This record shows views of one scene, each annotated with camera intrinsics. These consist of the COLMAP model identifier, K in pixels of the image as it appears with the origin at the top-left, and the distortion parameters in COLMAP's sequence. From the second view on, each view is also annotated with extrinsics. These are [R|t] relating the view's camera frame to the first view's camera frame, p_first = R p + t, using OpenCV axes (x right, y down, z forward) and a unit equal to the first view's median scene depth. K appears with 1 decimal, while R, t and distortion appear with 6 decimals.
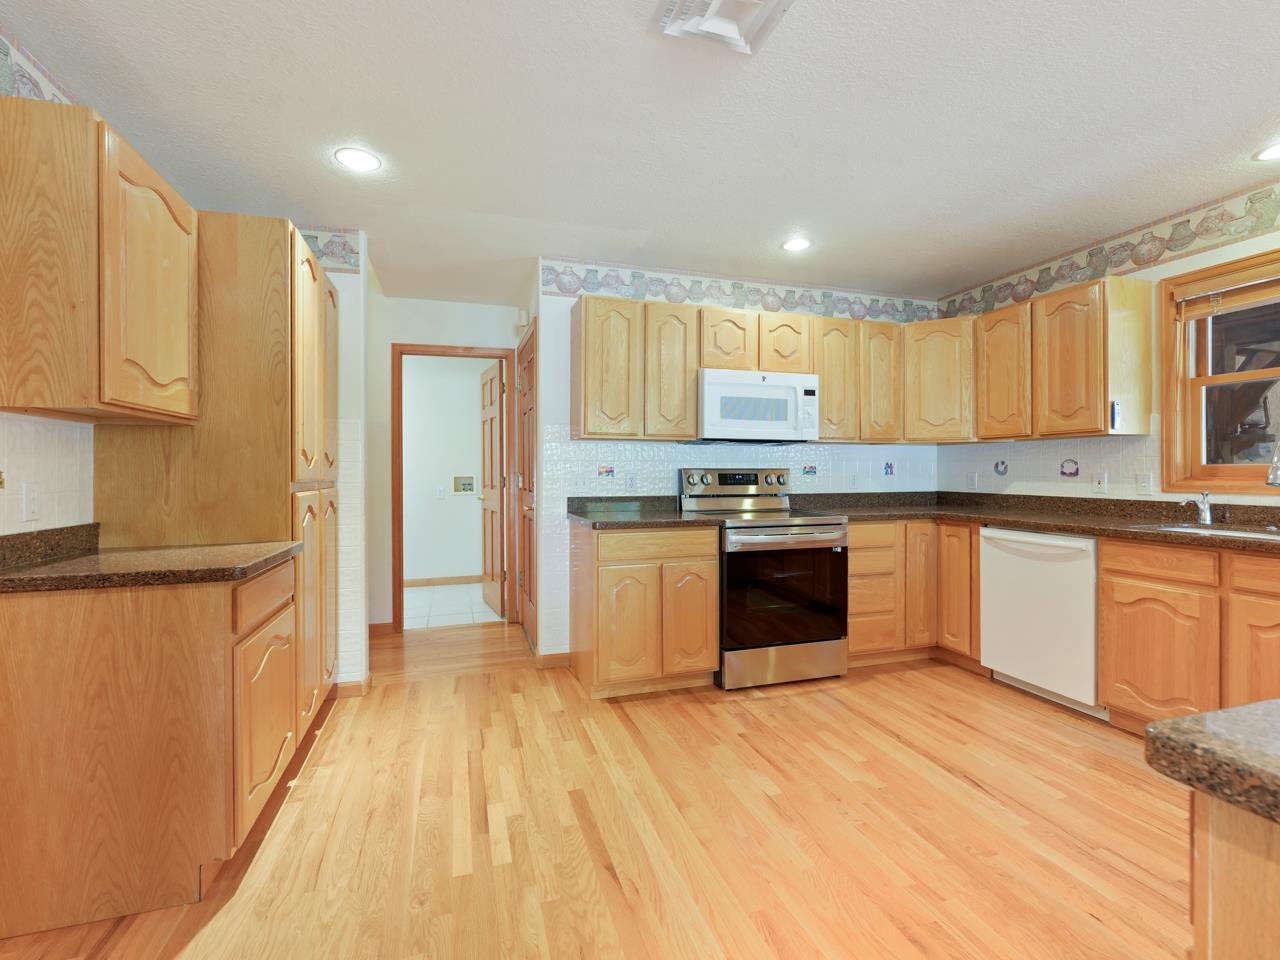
lens RADIAL K [[577.6, 0, 636.8], [0, 577.6, 467.6], [0, 0, 1]] dist [-0.001361, 0.000093]
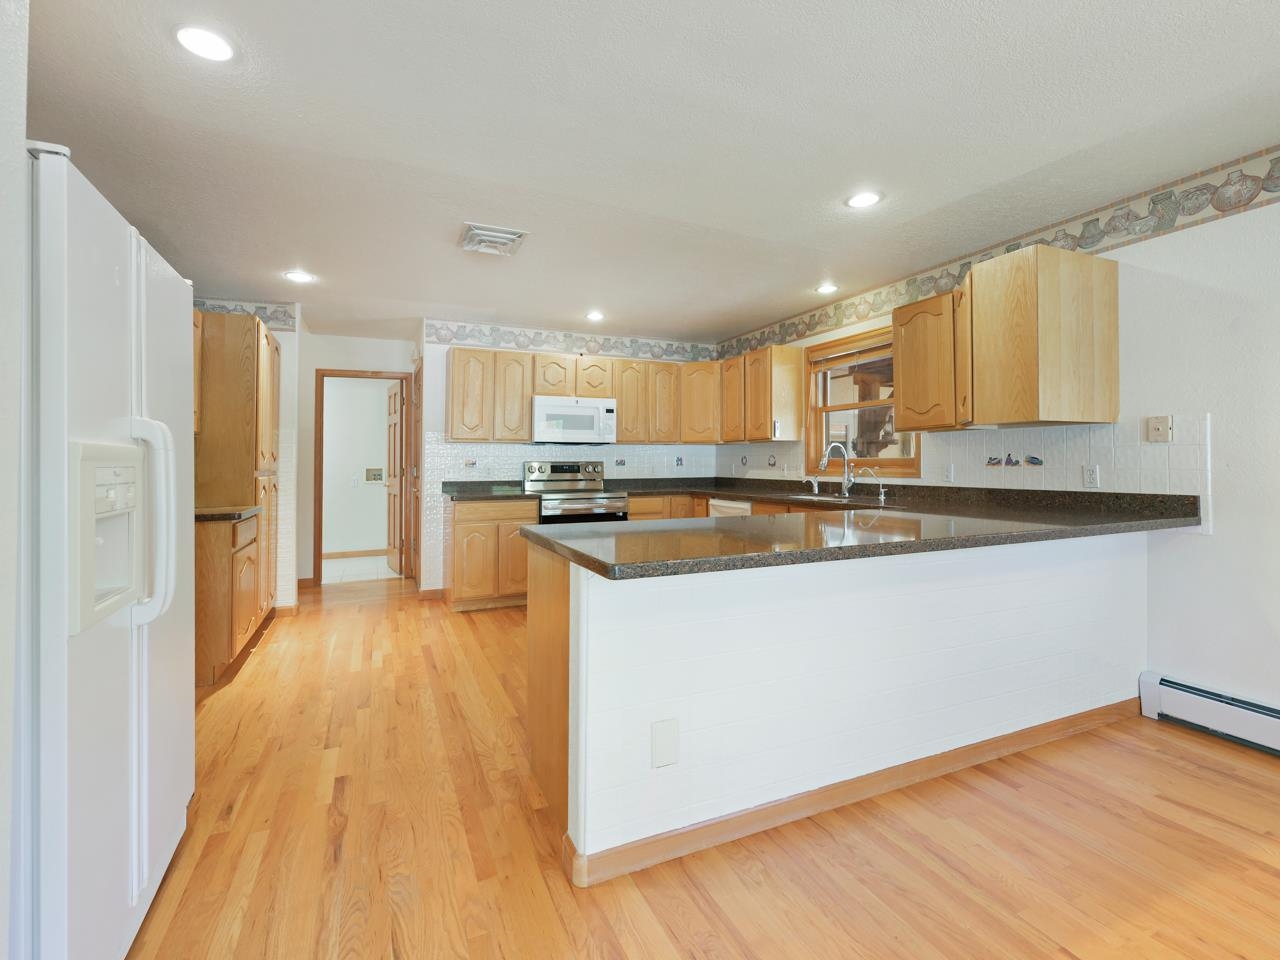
lens RADIAL K [[588.4, 0, 637.1], [0, 588.4, 440.6], [0, 0, 1]] dist [-0.001287, -0.000056]
pose [[0.993869, 0.001444, 0.110558, 0.218054], [0.002244, 0.999445, -0.033224, -0.002137], [-0.110545, 0.033268, 0.993314, -0.567967]]
